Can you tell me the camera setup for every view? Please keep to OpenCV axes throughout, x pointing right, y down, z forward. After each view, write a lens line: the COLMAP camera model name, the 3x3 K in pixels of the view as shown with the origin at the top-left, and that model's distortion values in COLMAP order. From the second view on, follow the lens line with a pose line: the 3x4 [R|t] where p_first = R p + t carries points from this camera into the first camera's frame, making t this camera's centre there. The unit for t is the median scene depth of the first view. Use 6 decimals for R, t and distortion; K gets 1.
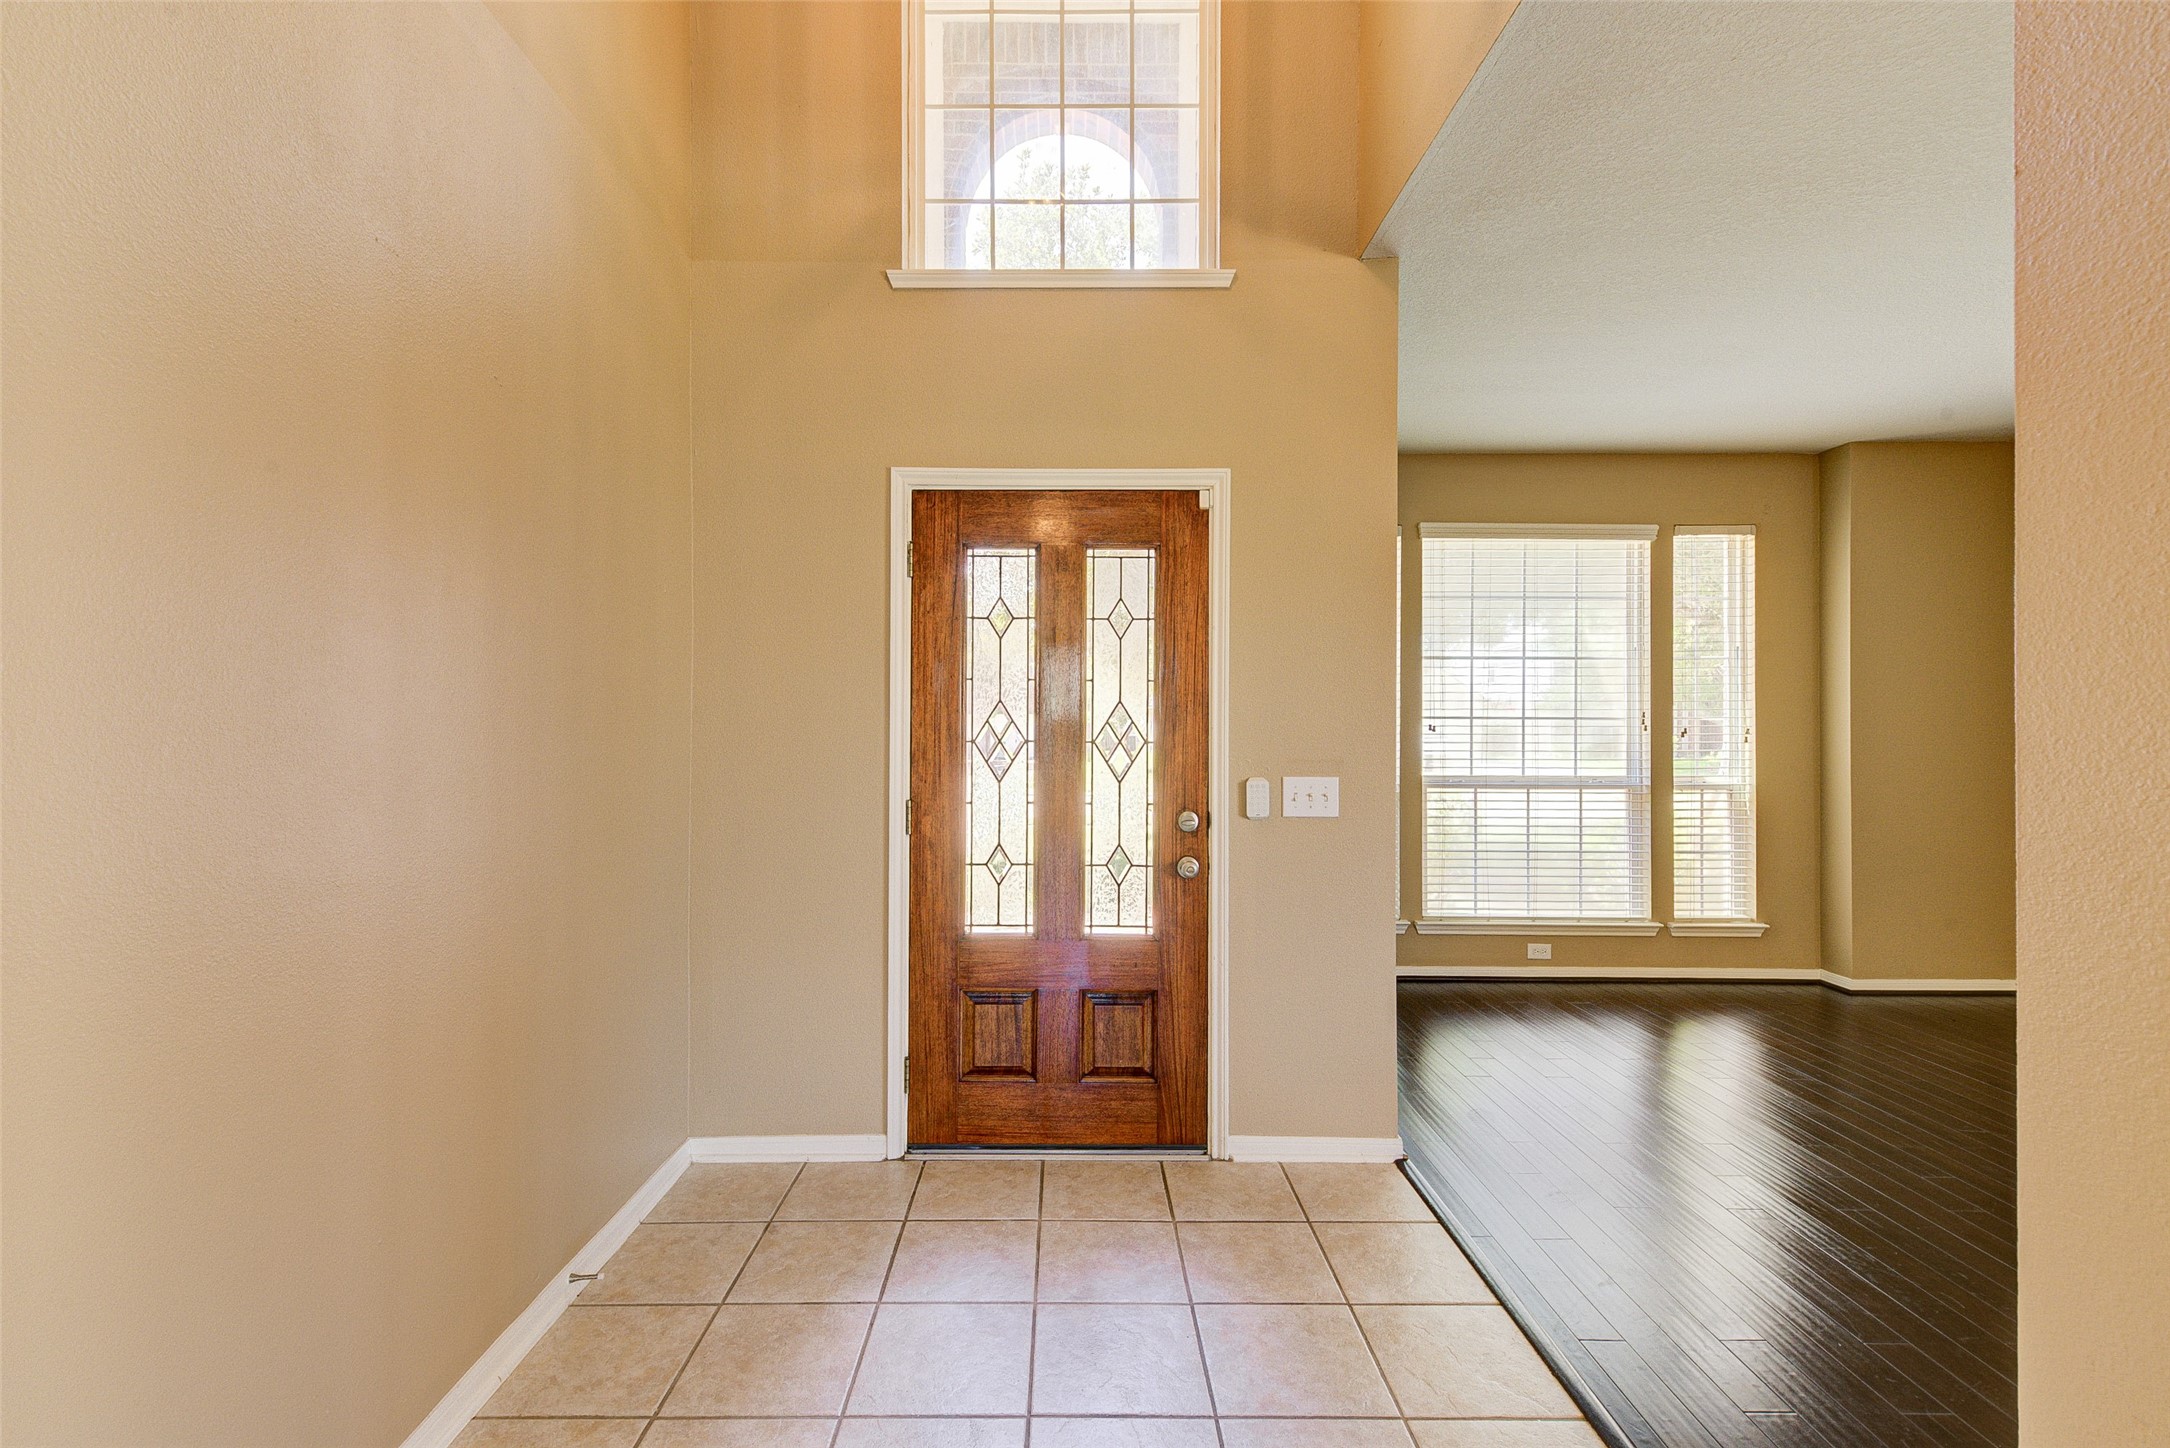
lens RADIAL K [[962.0, 0, 1064.1], [0, 962.0, 720.3], [0, 0, 1]] dist [0.025415, -0.000326]
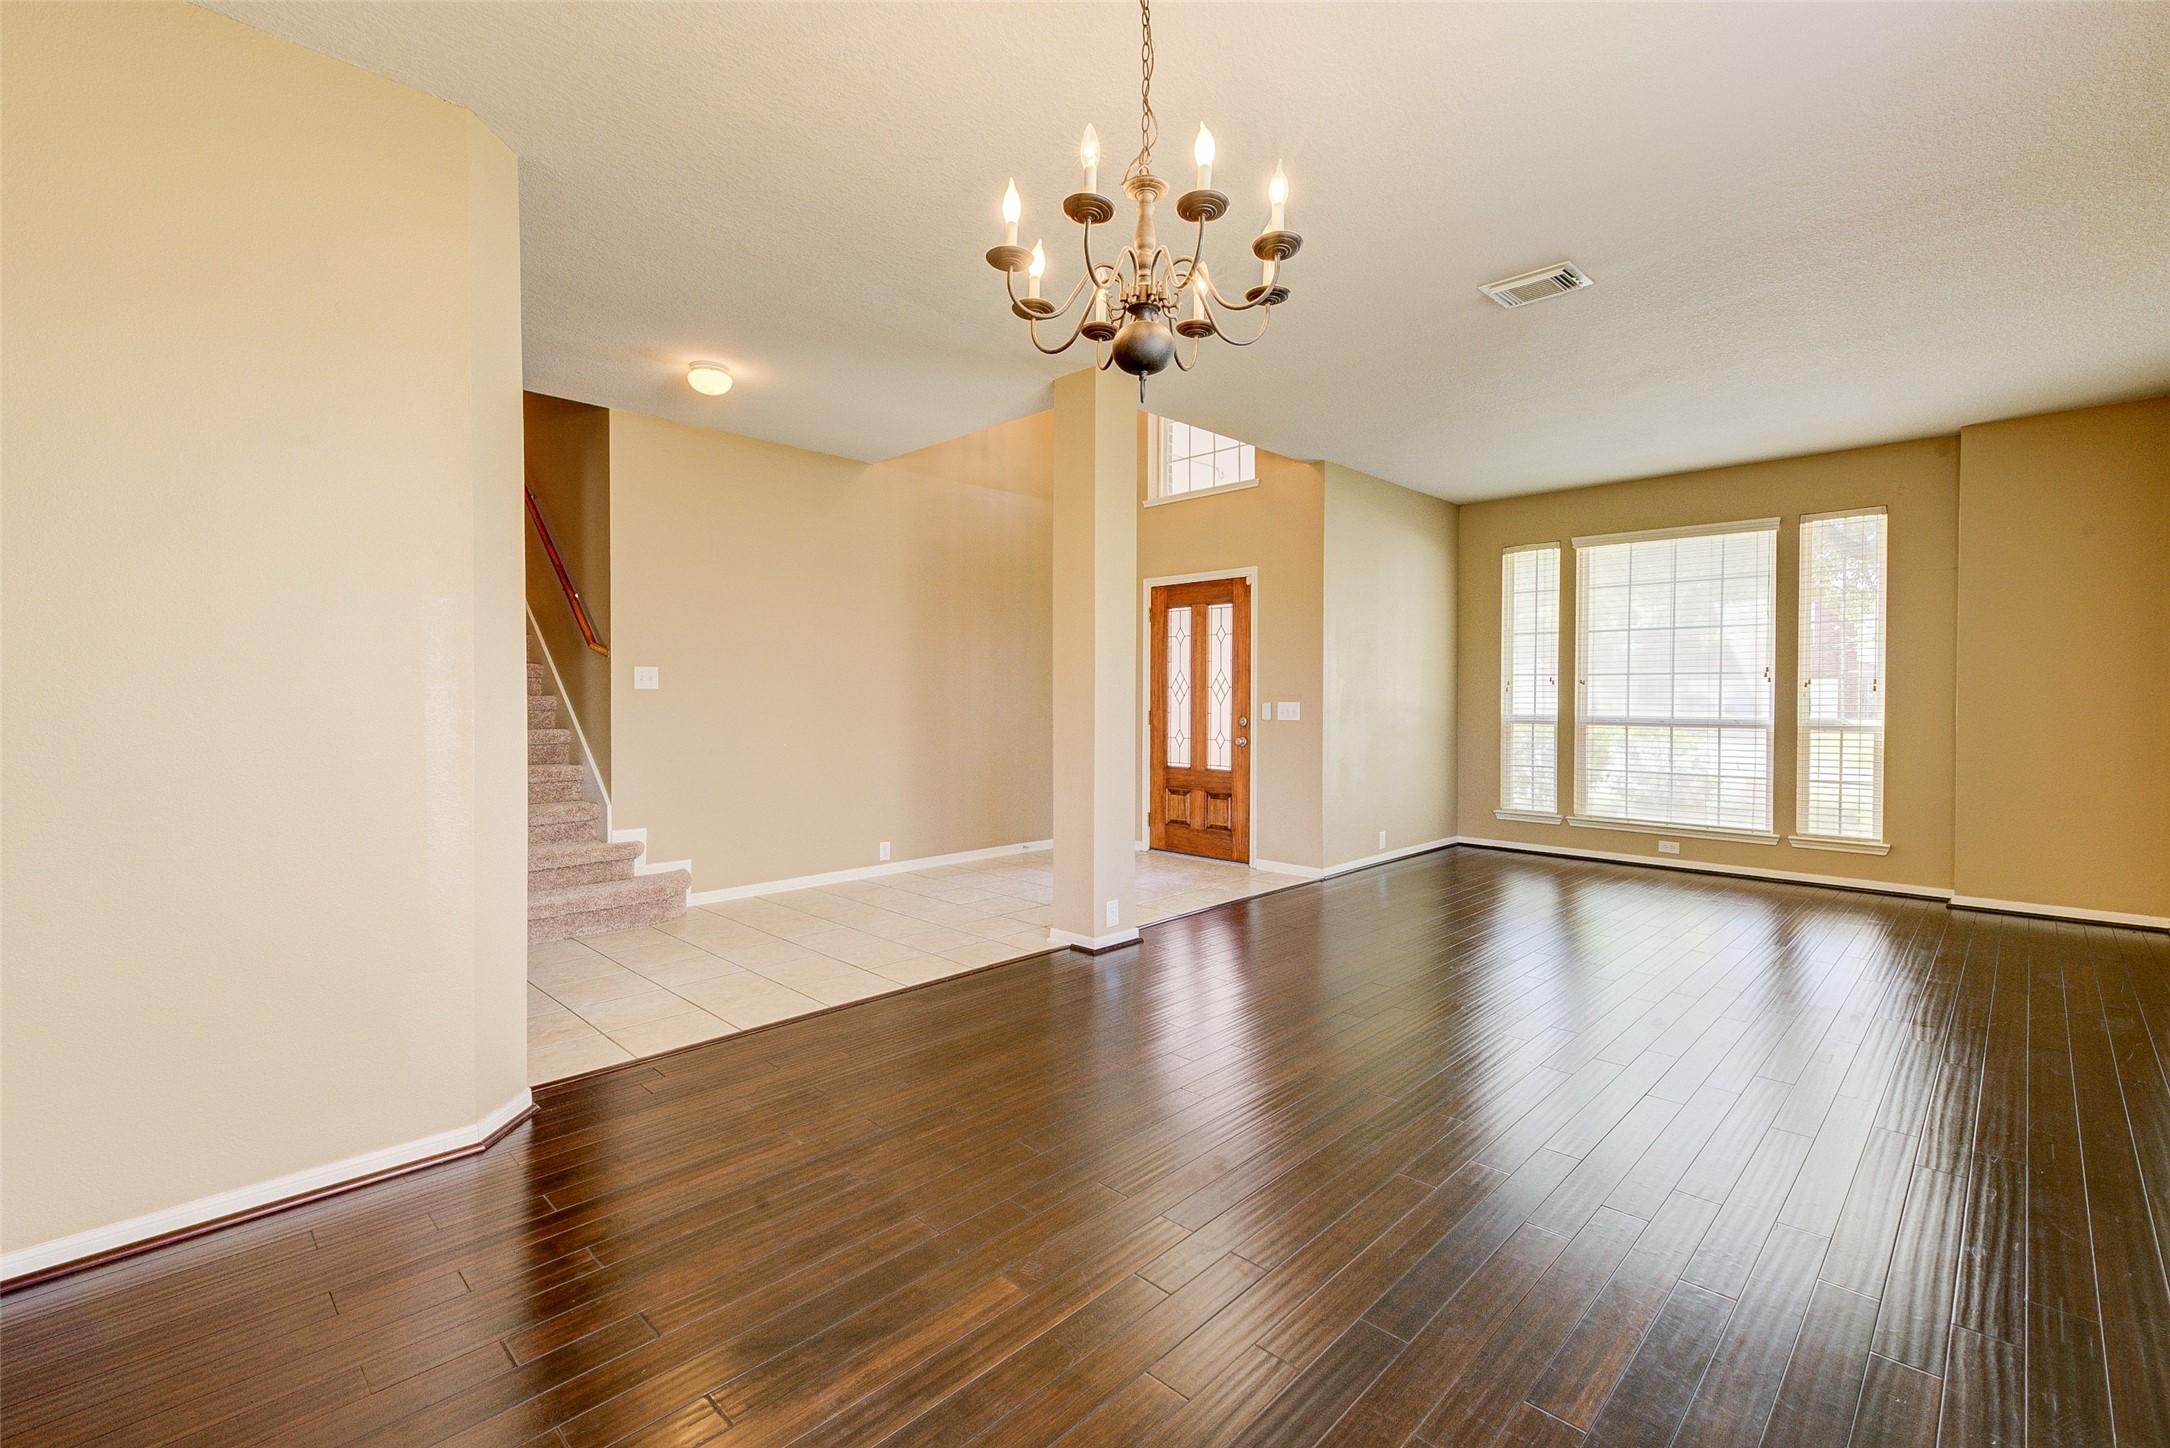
lens RADIAL K [[962.0, 0, 1120.9], [0, 962.0, 693.5], [0, 0, 1]] dist [0.025415, -0.000326]
pose [[0.730897, -0.003674, -0.682478, 0.879913], [0.005920, 0.999982, 0.000958, 0.020396], [0.682462, -0.004740, 0.730906, -0.518087]]
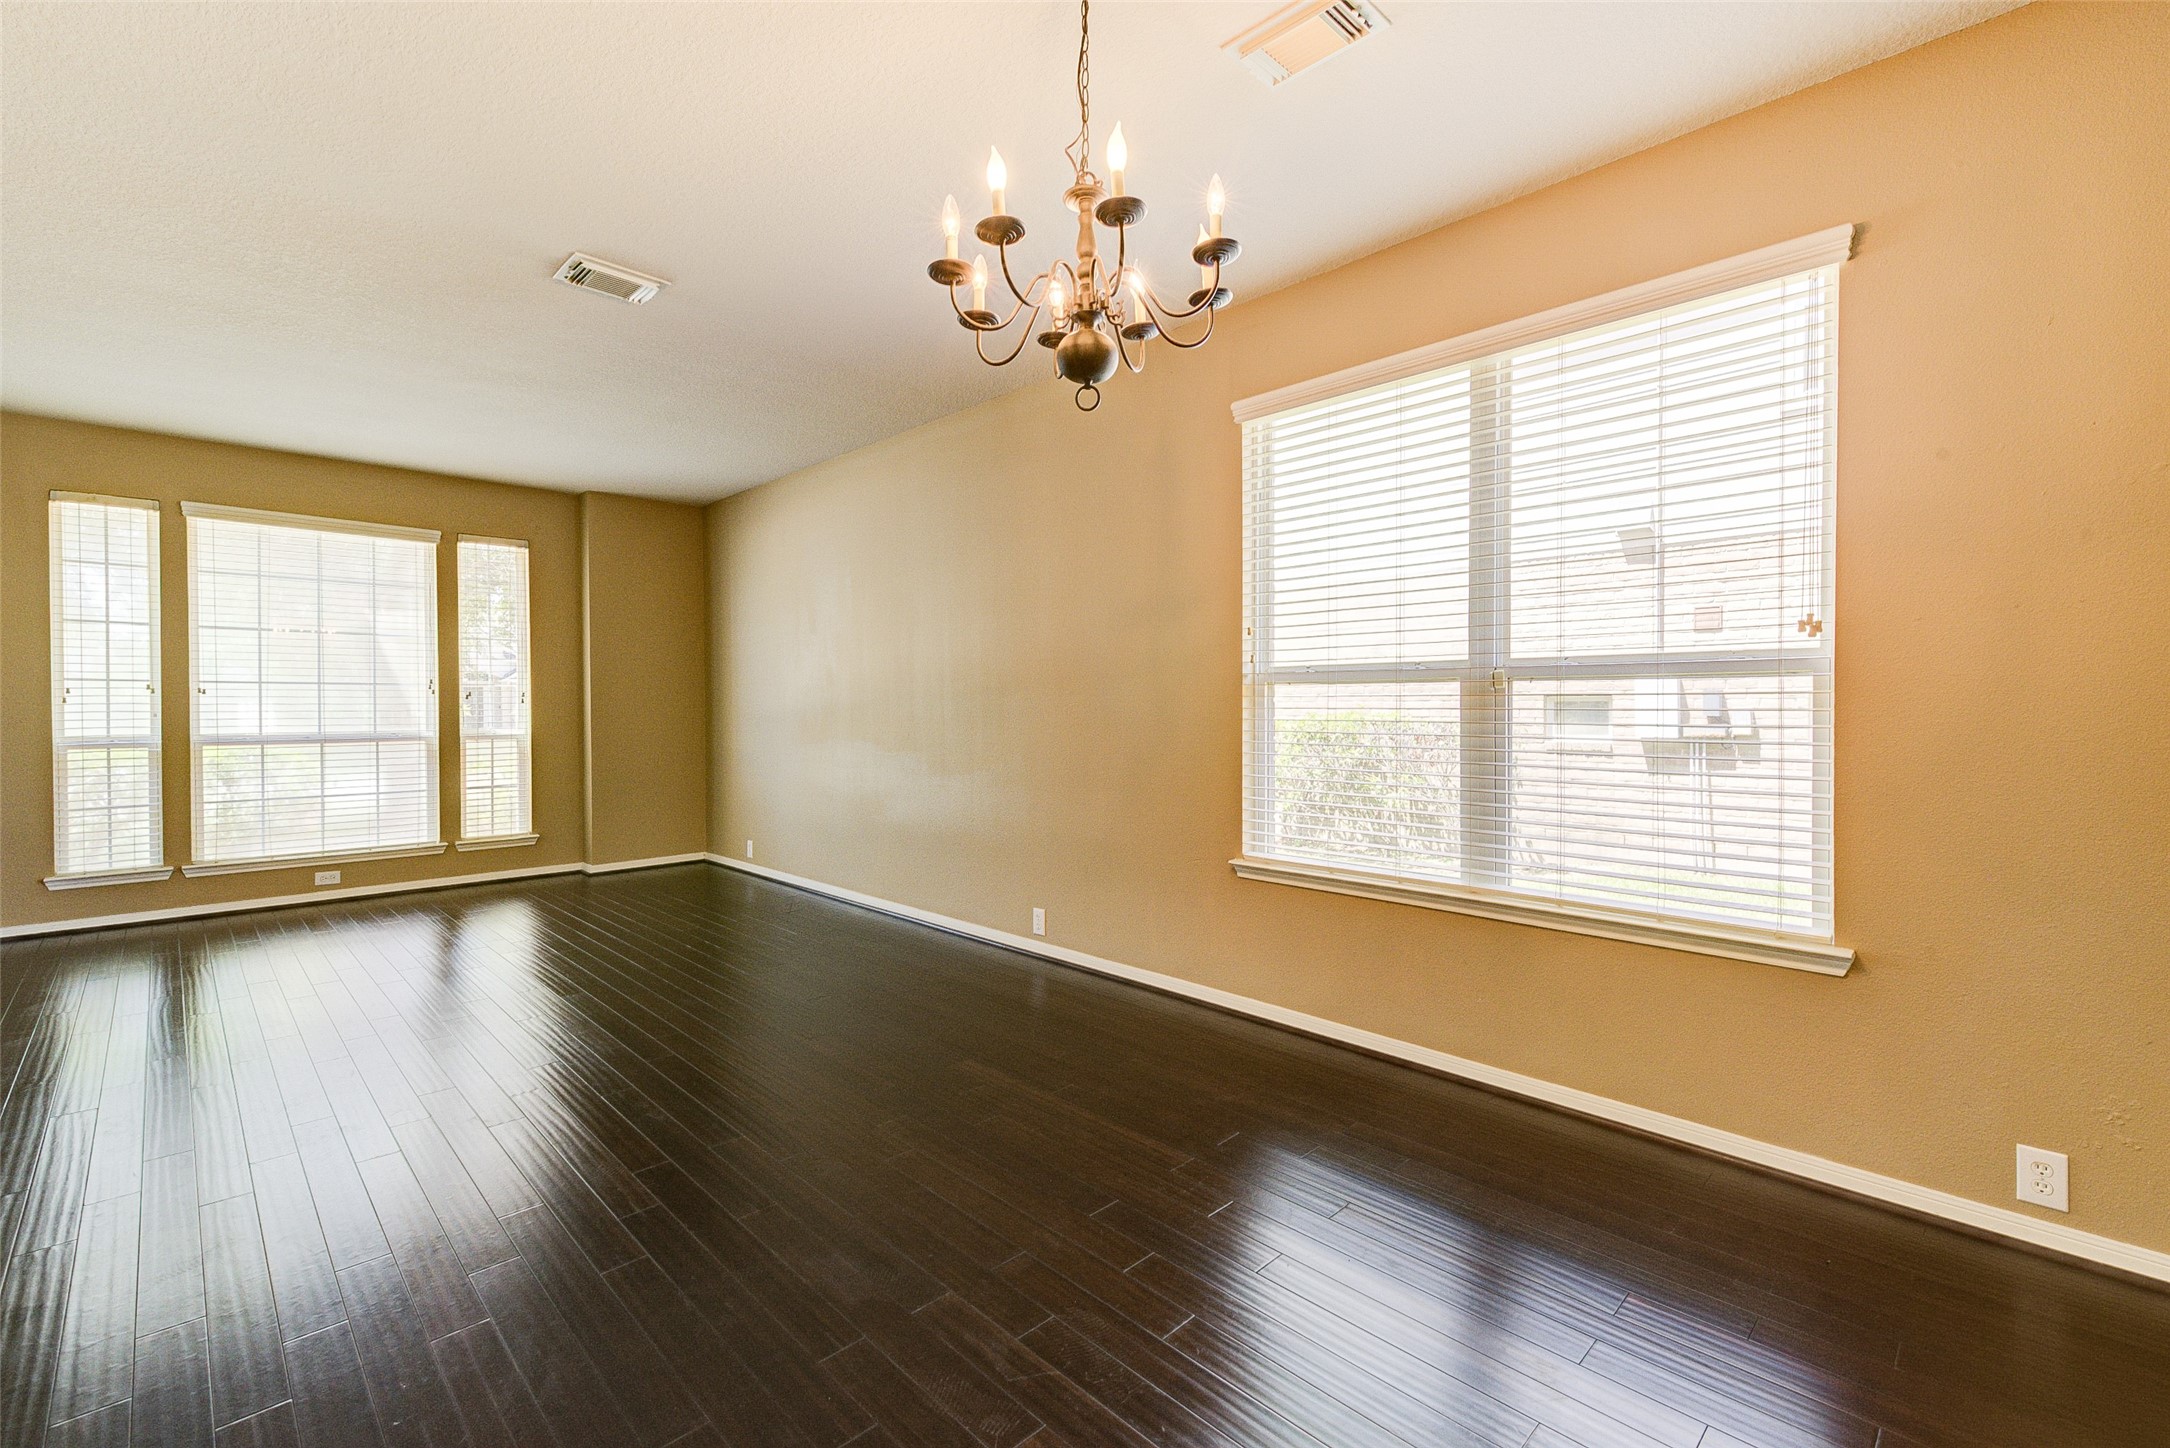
lens RADIAL K [[962.0, 0, 1061.4], [0, 962.0, 725.8], [0, 0, 1]] dist [0.025415, -0.000326]
pose [[0.726564, -0.022355, 0.686735, 0.334404], [0.003099, 0.999567, 0.029260, 0.018344], [-0.687091, -0.019131, 0.726319, -0.509891]]
